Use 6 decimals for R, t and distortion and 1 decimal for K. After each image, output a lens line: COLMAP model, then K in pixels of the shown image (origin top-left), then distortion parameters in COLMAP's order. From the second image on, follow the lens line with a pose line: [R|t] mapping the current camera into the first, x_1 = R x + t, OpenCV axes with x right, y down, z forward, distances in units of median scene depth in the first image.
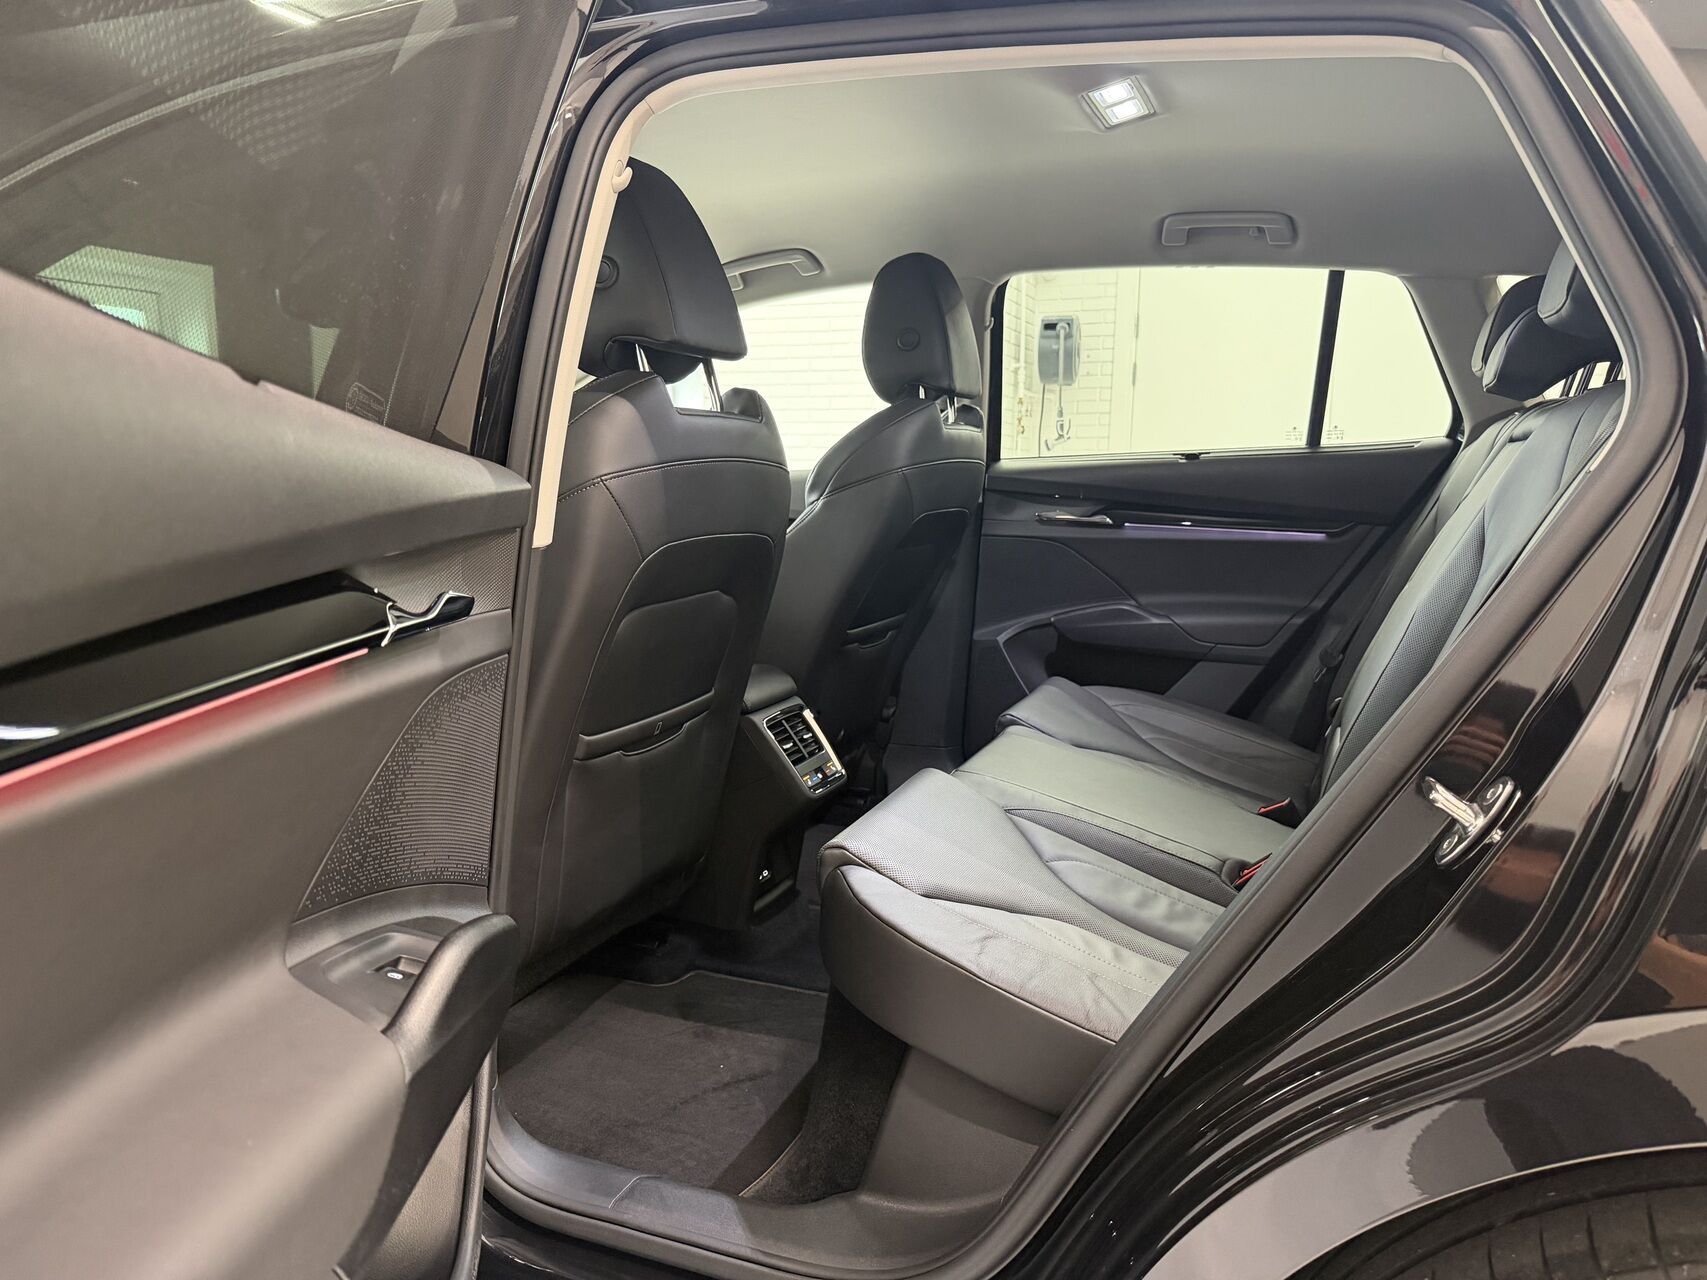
lens RADIAL K [[1205.8, 0, 853.5], [0, 1205.8, 640.0], [0, 0, 1]] dist [0.006972, -0.003092]
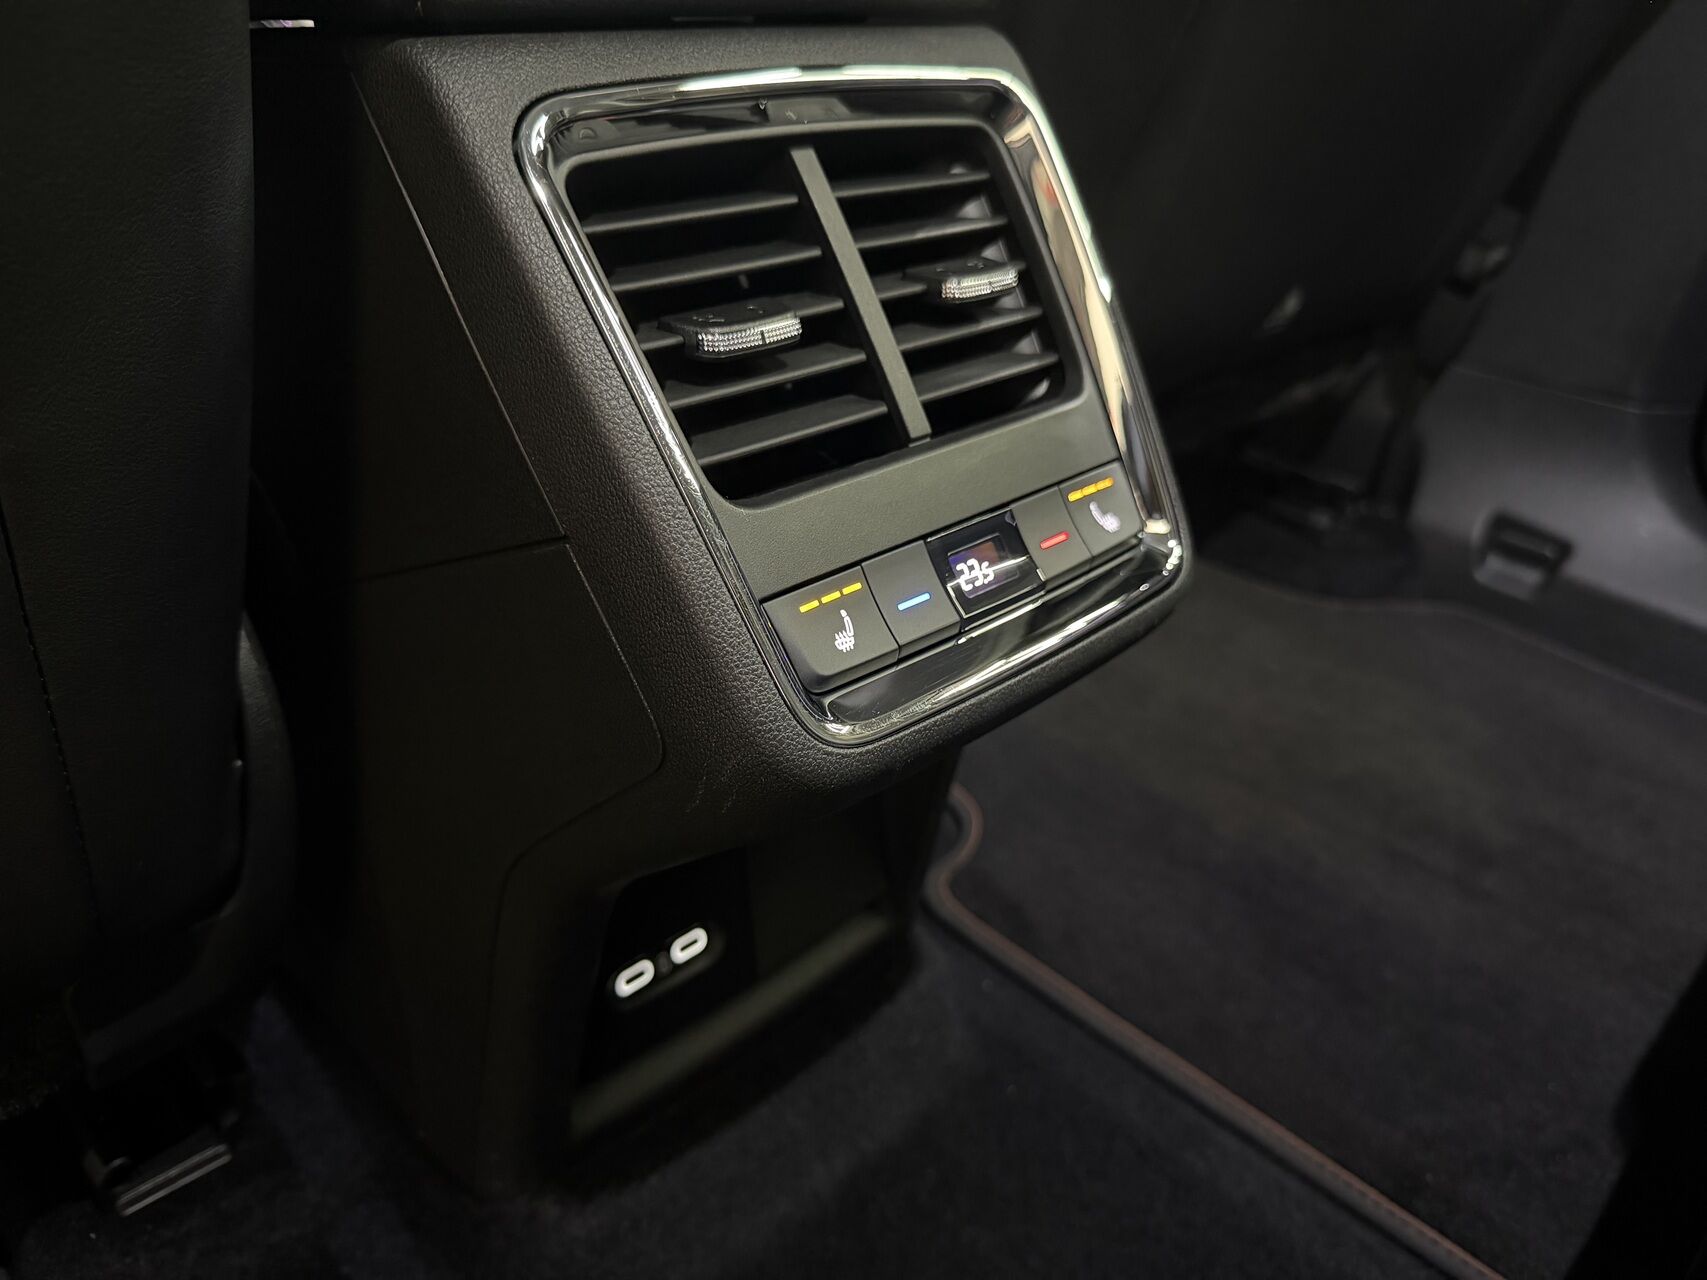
lens RADIAL K [[1191.5, 0, 817.5], [0, 1191.5, 626.6], [0, 0, 1]] dist [0.003561, -0.042252]
pose [[0.904163, 0.228254, -0.361094, 0.007835], [-0.085907, 0.925168, 0.369709, 0.064866], [0.418460, -0.303257, 0.856111, 0.840938]]
